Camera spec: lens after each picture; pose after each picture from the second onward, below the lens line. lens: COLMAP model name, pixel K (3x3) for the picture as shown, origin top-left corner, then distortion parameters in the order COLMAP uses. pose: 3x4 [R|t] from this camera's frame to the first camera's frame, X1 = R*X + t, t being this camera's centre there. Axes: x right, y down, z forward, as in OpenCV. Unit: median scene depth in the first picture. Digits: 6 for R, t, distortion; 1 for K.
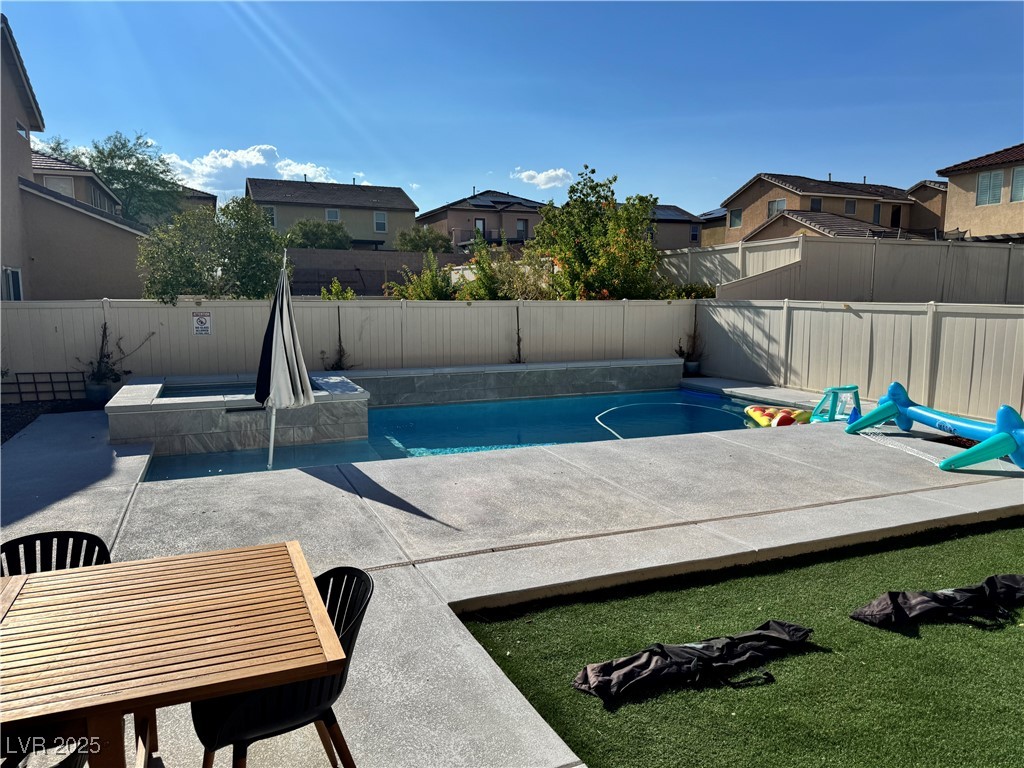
lens RADIAL K [[724.7, 0, 513.7], [0, 724.7, 394.7], [0, 0, 1]] dist [0.065007, -0.077636]
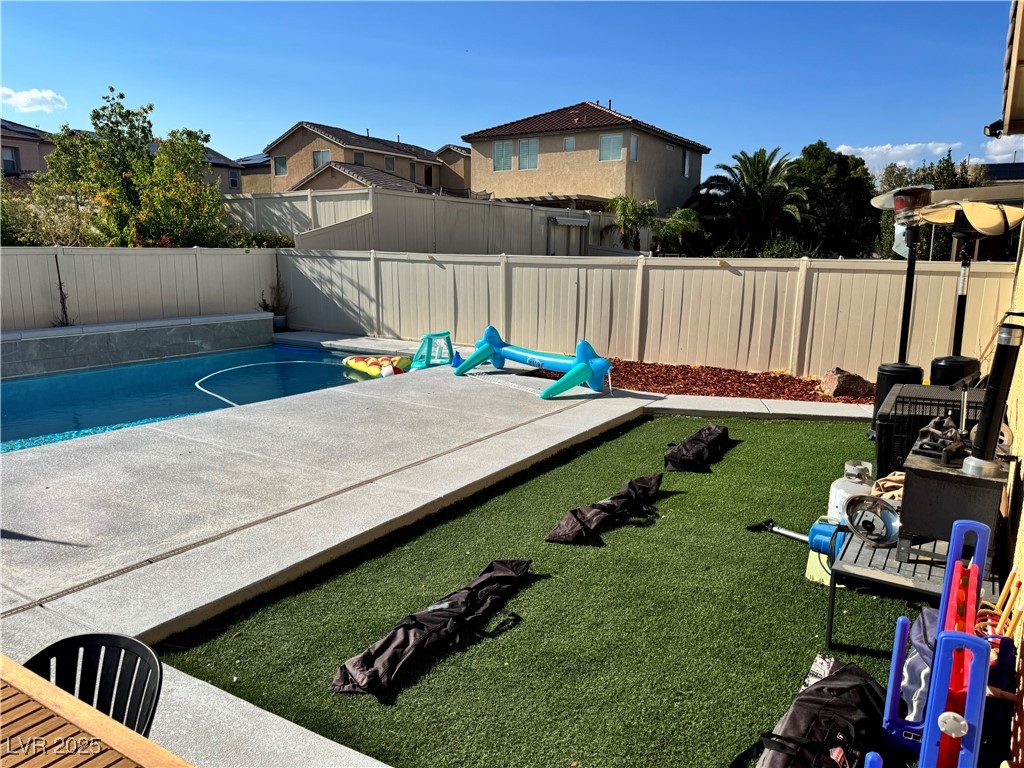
lens RADIAL K [[724.7, 0, 524.0], [0, 724.7, 390.6], [0, 0, 1]] dist [0.065007, -0.077636]
pose [[0.816916, -0.102987, 0.567488, -0.058374], [0.069662, 0.994344, 0.080172, -0.003082], [-0.572535, -0.025962, 0.819469, 0.051525]]
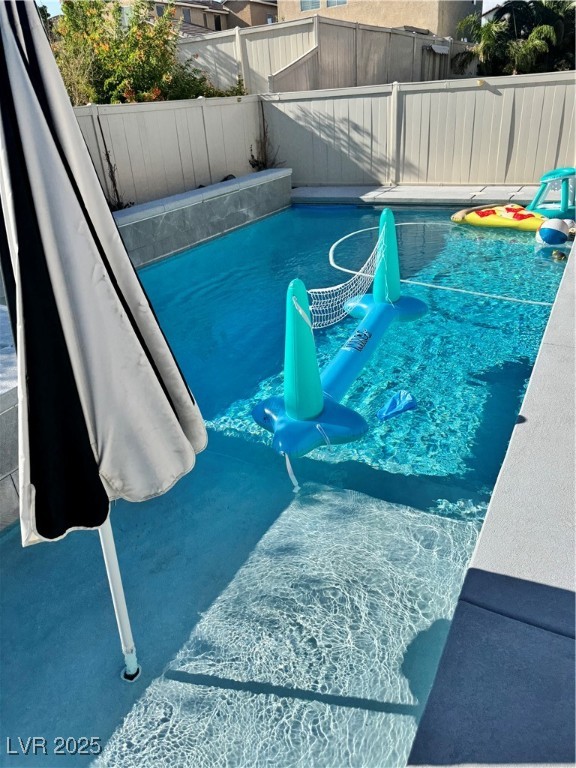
lens RADIAL K [[543.6, 0, 288.8], [0, 543.6, 383.3], [0, 0, 1]] dist [0.065007, -0.077636]
pose [[0.768237, -0.342657, 0.540739, -0.264962], [0.157287, 0.919826, 0.359417, -0.061914], [-0.620543, -0.191066, 0.760540, 0.569781]]
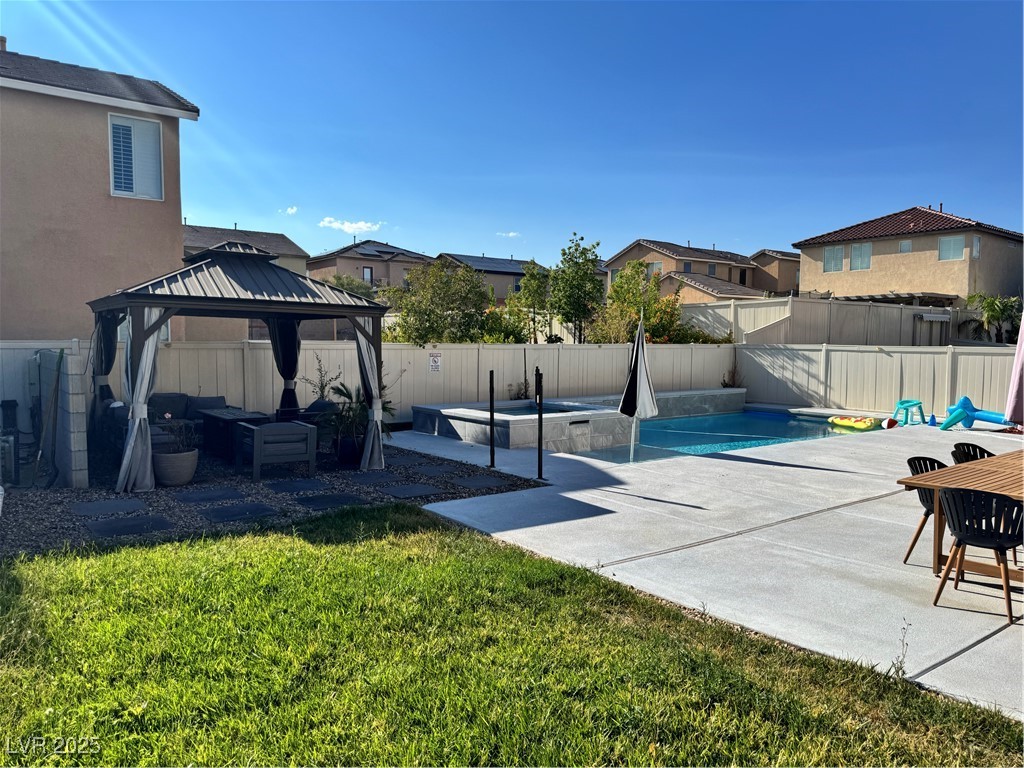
lens RADIAL K [[724.7, 0, 510.0], [0, 724.7, 386.8], [0, 0, 1]] dist [0.065007, -0.077636]
pose [[0.965553, -0.011686, 0.259942, -0.657144], [0.030782, 0.997106, -0.069513, 0.033414], [-0.258378, 0.075120, 0.963119, -0.206589]]
